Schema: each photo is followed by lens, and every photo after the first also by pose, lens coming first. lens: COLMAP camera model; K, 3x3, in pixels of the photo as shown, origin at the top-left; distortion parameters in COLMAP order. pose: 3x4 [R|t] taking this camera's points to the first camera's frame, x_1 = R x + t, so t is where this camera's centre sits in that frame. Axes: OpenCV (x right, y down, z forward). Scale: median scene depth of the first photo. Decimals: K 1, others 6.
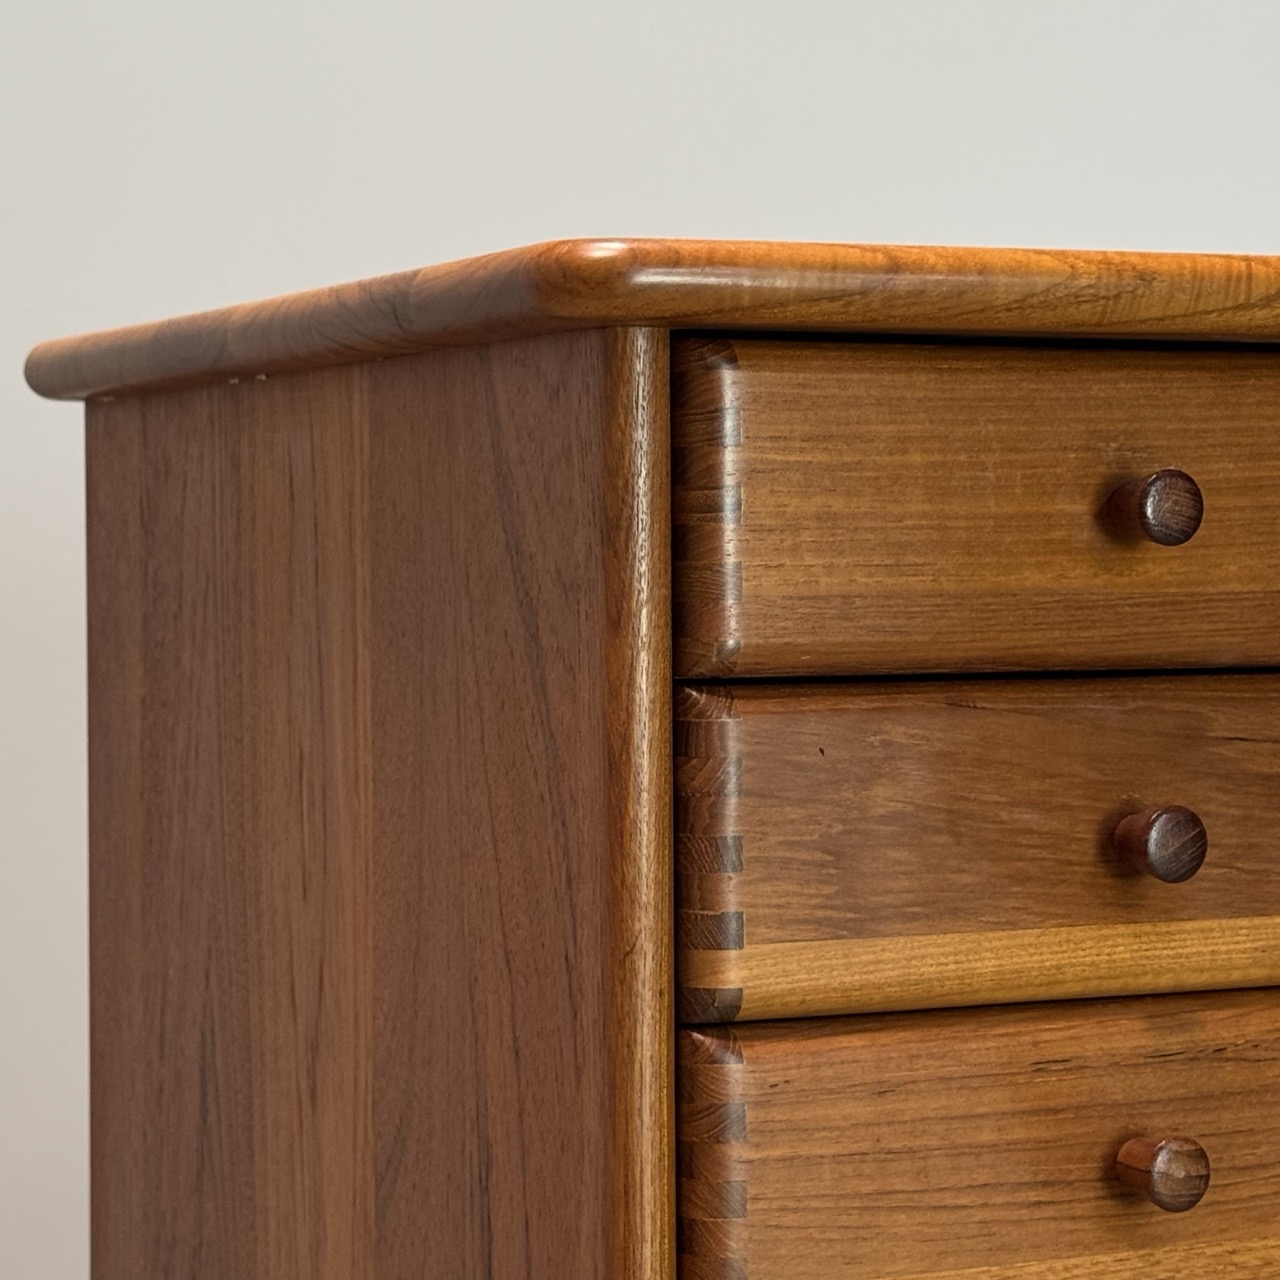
lens RADIAL K [[3624.1, 0, 640.0], [0, 3624.1, 640.0], [0, 0, 1]] dist [0.091528, 0.715101]
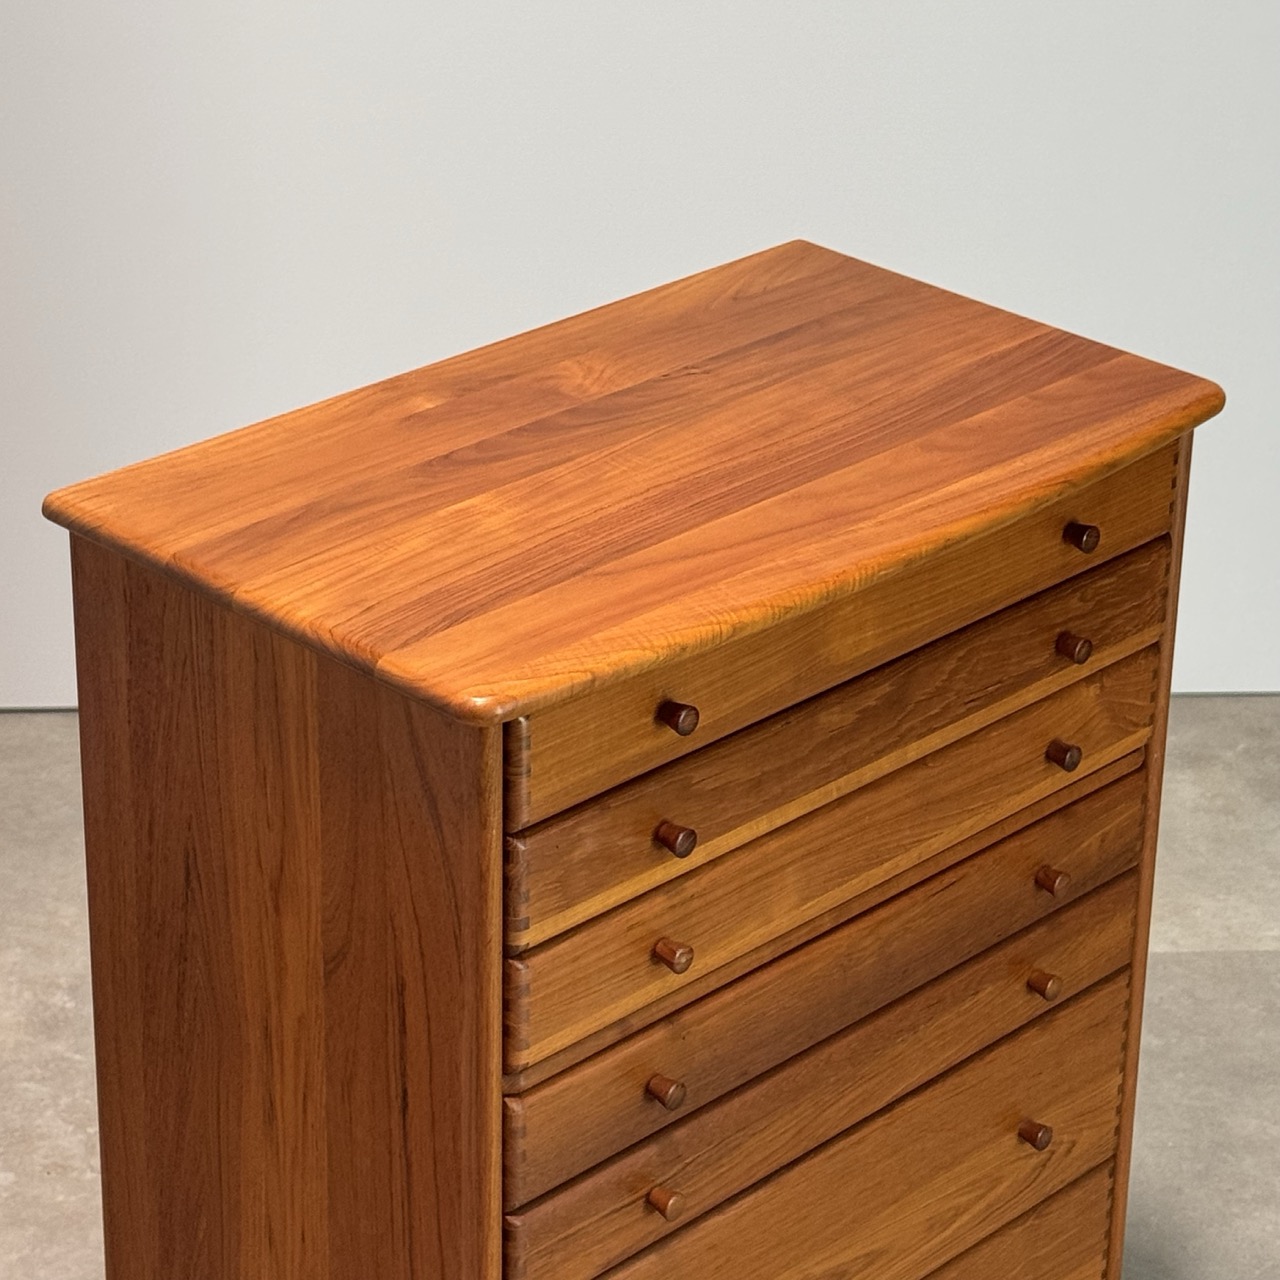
lens RADIAL K [[3621.5, 0, 640.8], [0, 3621.5, 518.0], [0, 0, 1]] dist [0.132278, 1.904912]
pose [[0.949932, -0.108859, 0.292879, -0.567905], [-0.017673, 0.917126, 0.398206, -1.107868], [-0.311955, -0.383444, 0.869284, -1.019416]]
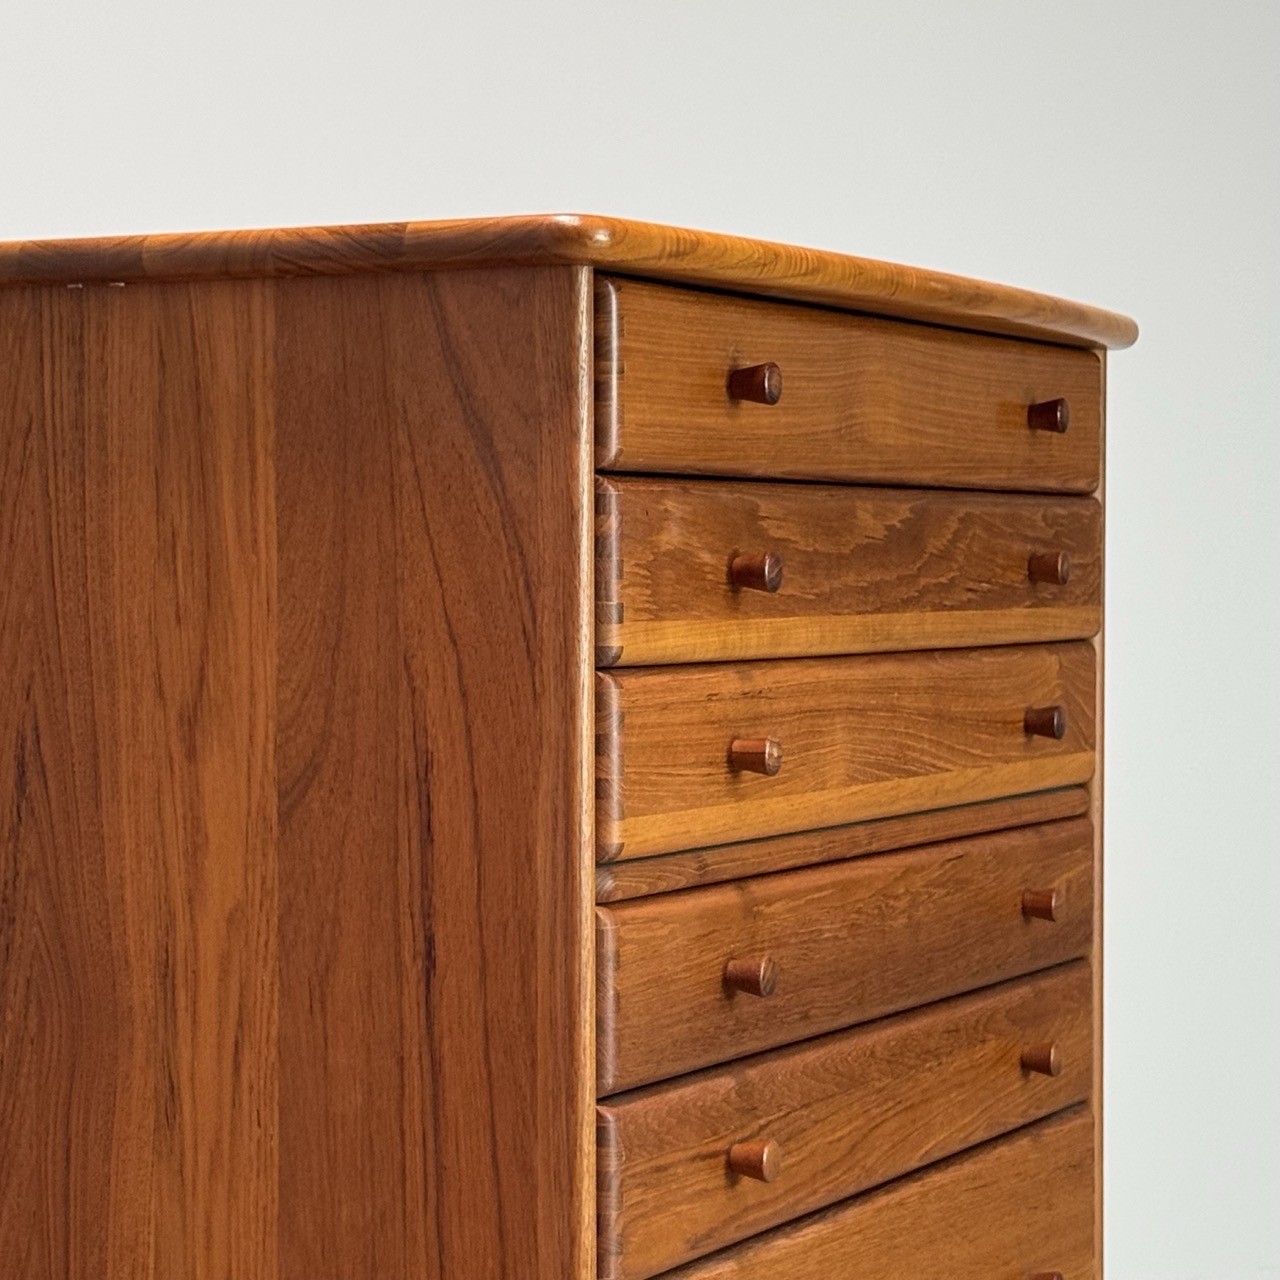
lens RADIAL K [[3624.1, 0, 640.0], [0, 3624.1, 640.0], [0, 0, 1]] dist [0.091528, 0.715101]
pose [[0.796975, -0.005277, 0.603989, -0.982999], [0.006793, 0.999977, -0.000226, 0.089629], [-0.603974, 0.004282, 0.796993, -0.387277]]
